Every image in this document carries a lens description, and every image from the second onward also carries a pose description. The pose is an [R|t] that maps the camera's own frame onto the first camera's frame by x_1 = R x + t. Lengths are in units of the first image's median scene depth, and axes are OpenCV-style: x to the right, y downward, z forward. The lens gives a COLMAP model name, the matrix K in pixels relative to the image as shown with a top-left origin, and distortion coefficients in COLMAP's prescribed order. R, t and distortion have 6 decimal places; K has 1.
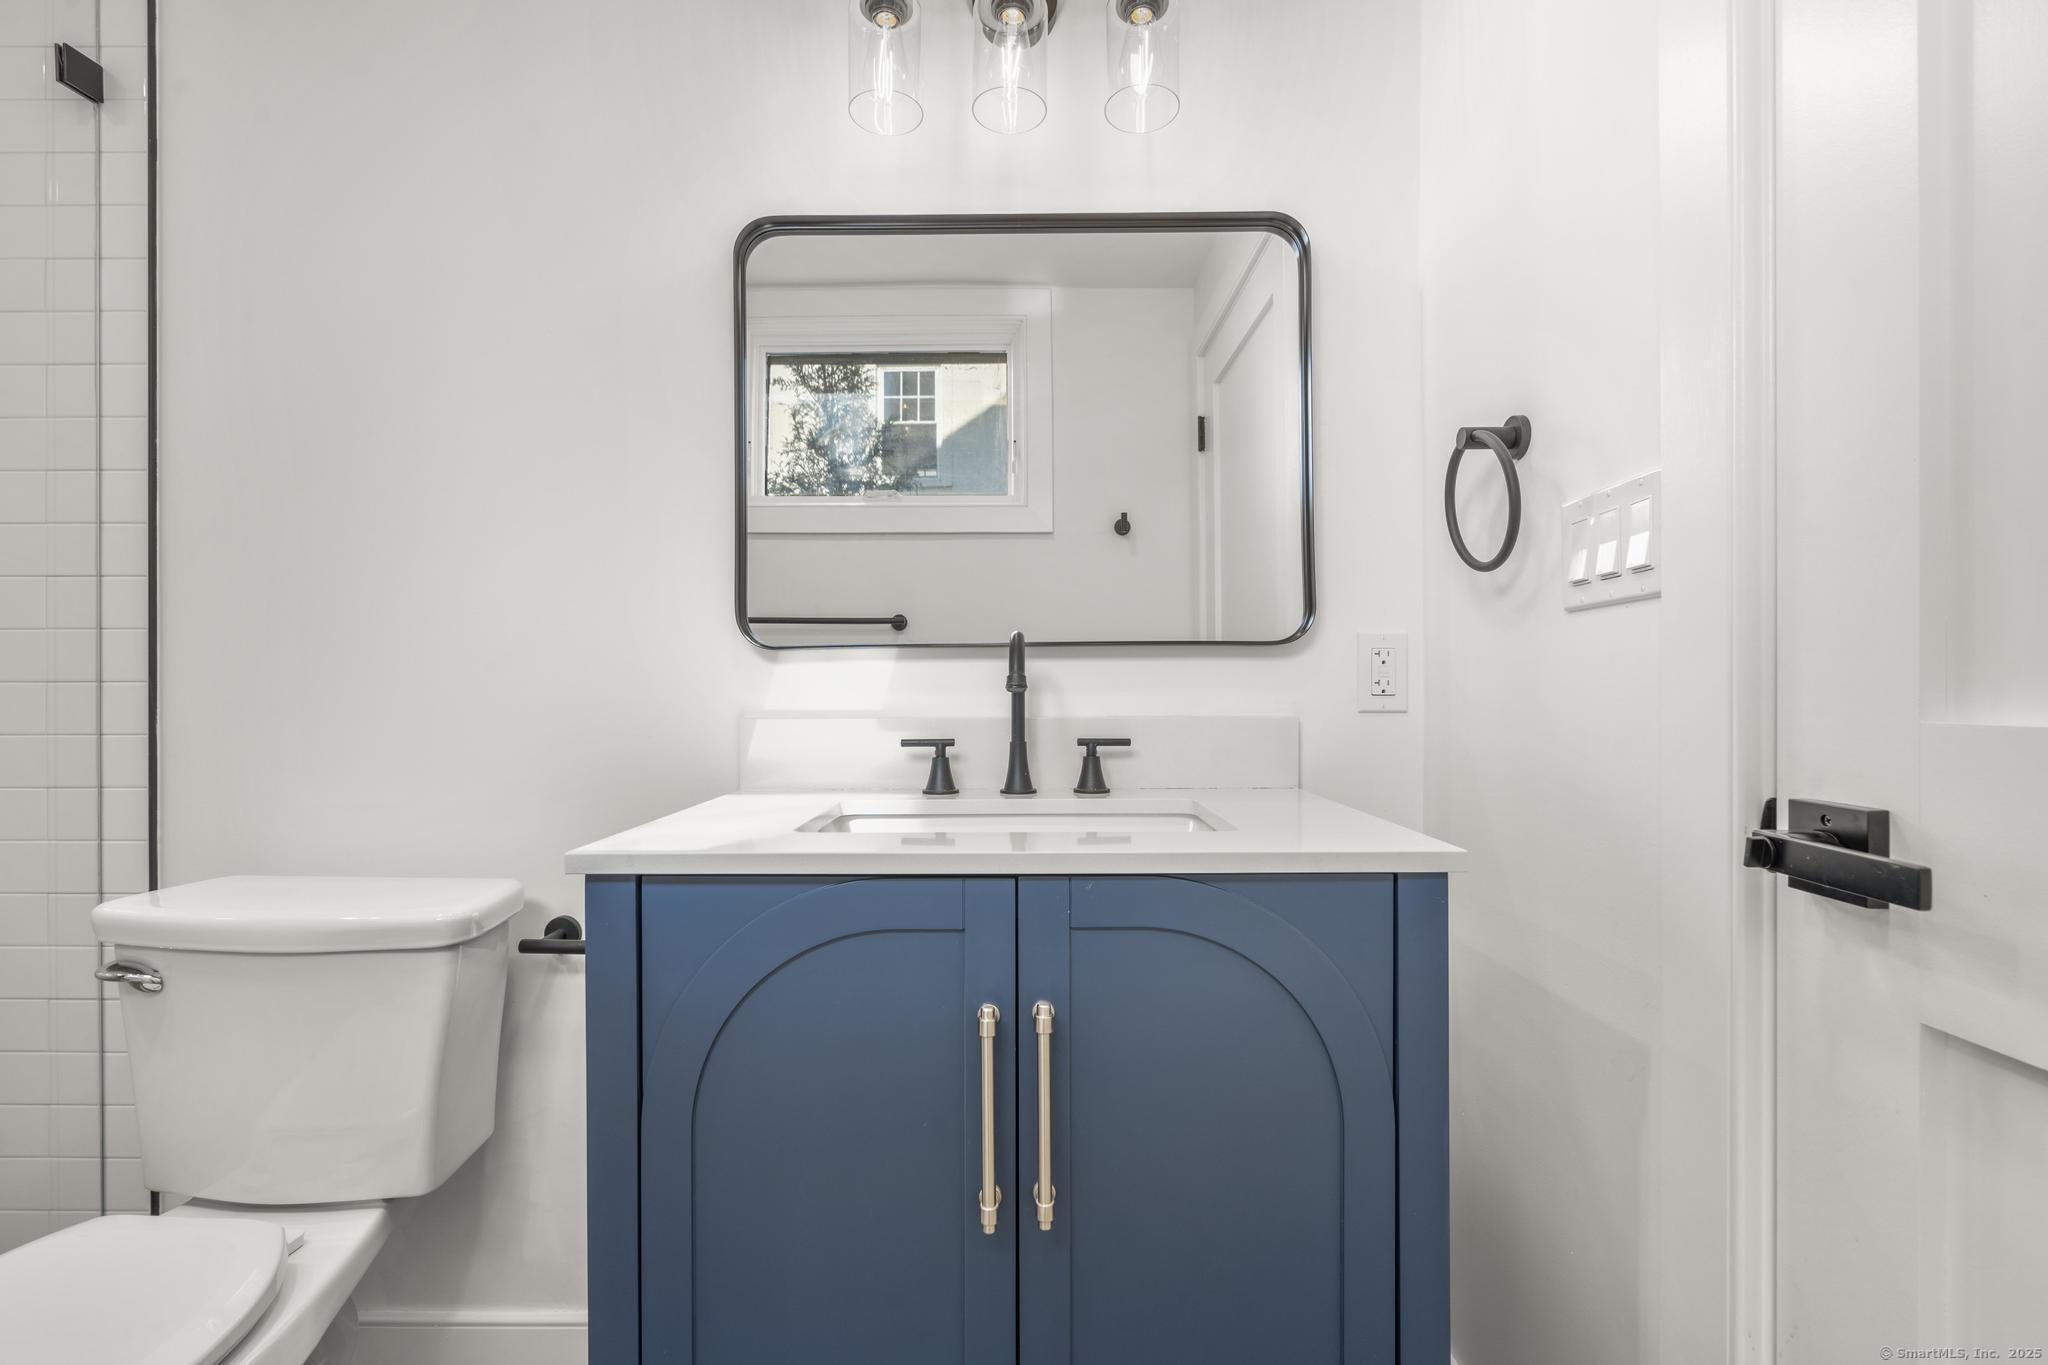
lens RADIAL K [[914.8, 0, 1024.4], [0, 914.8, 683.1], [0, 0, 1]] dist [-0.009460, 0.003355]
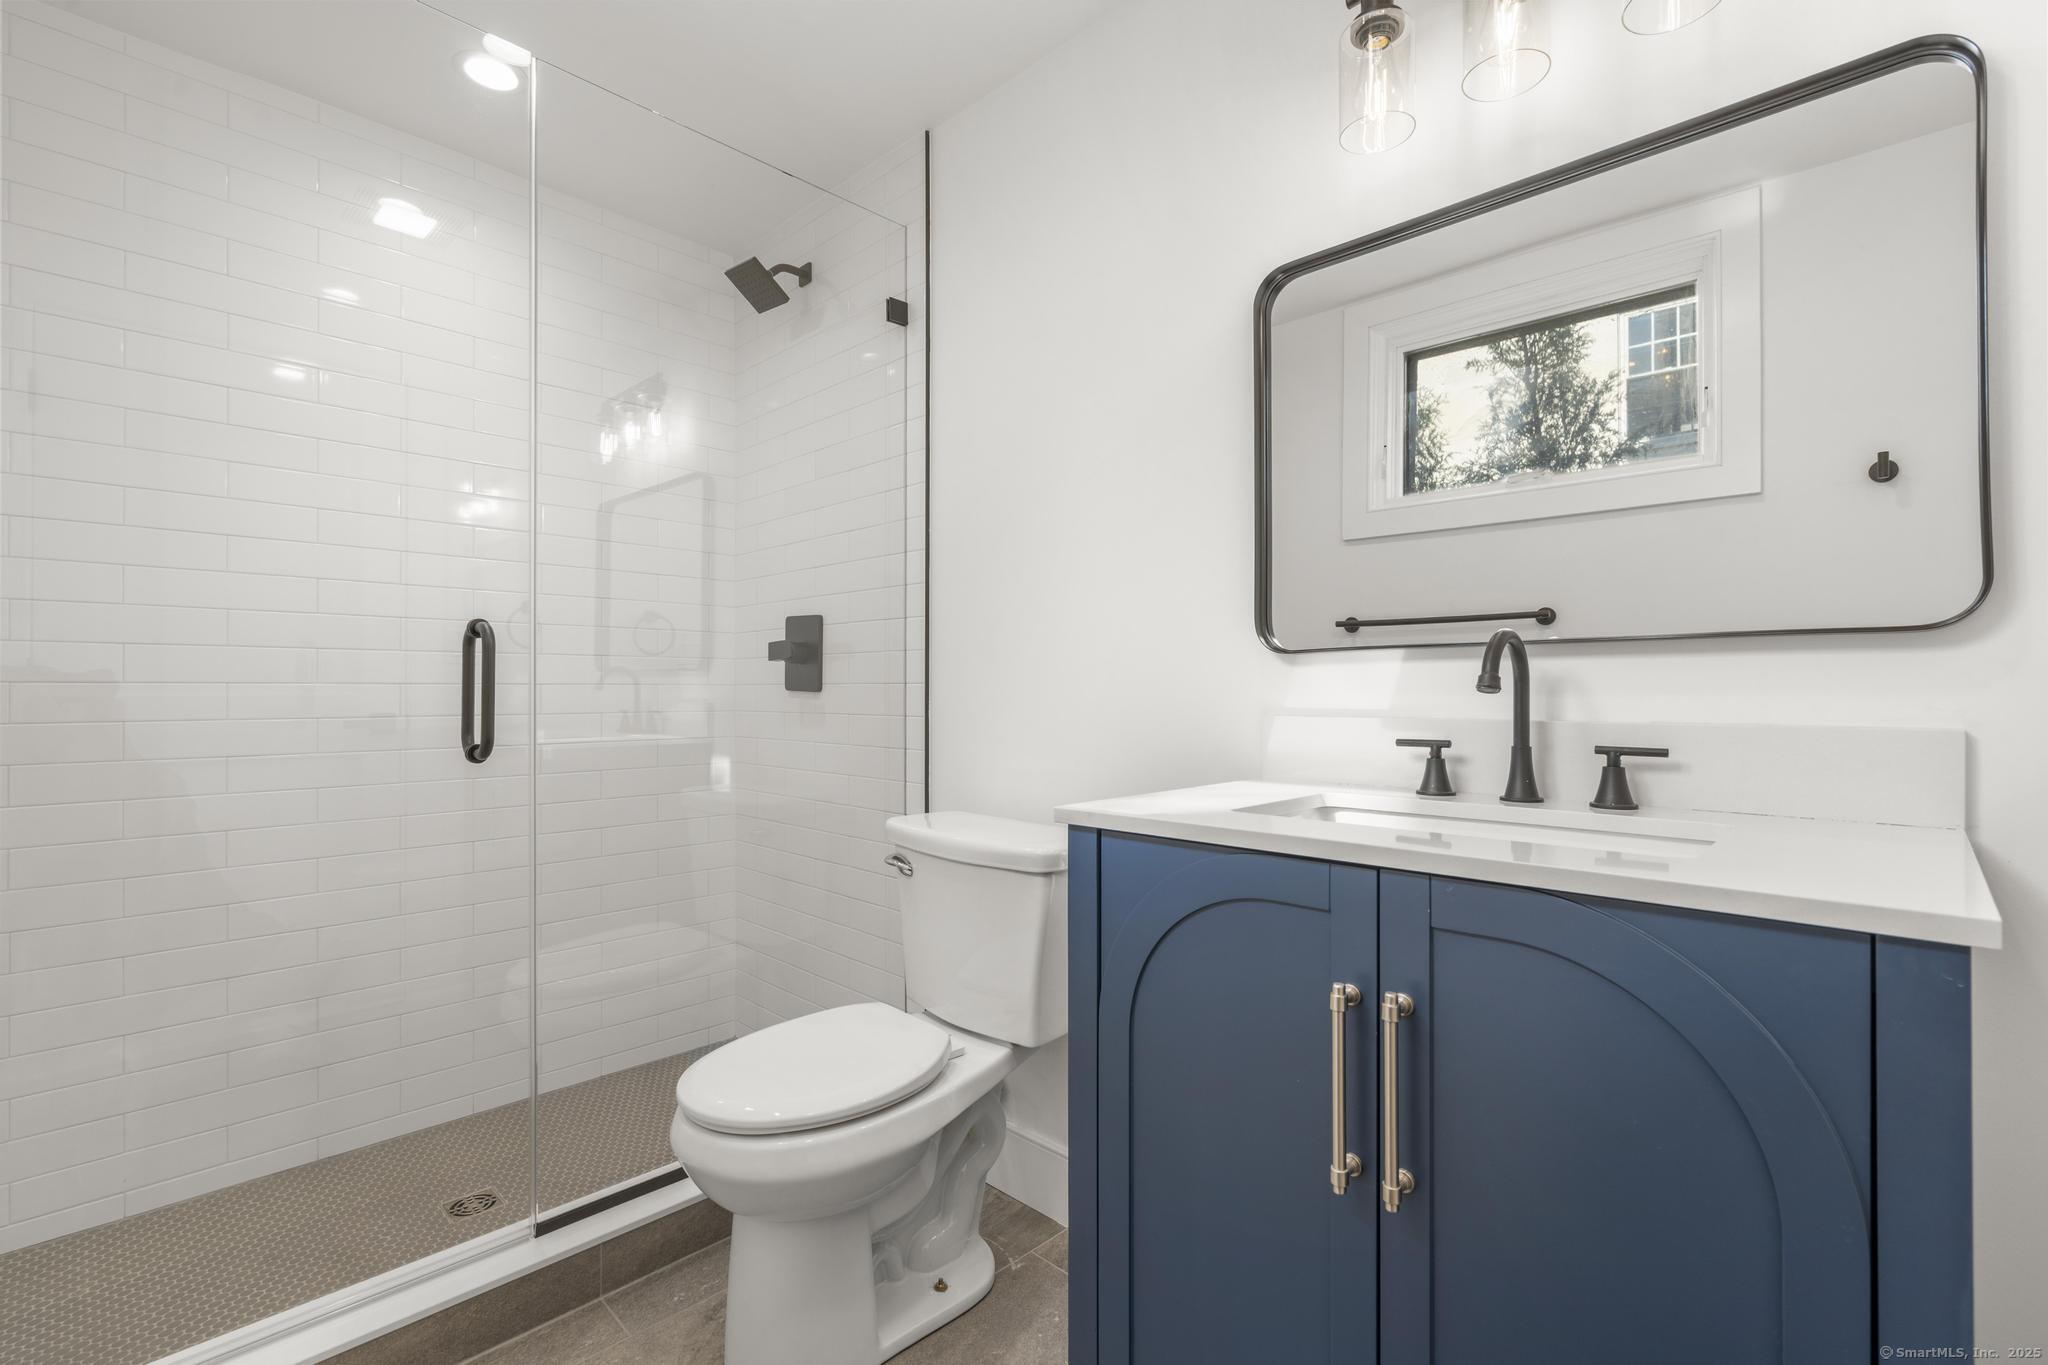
lens RADIAL K [[914.8, 0, 1029.2], [0, 914.8, 676.1], [0, 0, 1]] dist [-0.009460, 0.003355]
pose [[0.722406, -0.006374, -0.691439, 0.272699], [0.002124, 0.999973, -0.006999, -0.002053], [0.691465, 0.003587, 0.722401, -0.022047]]
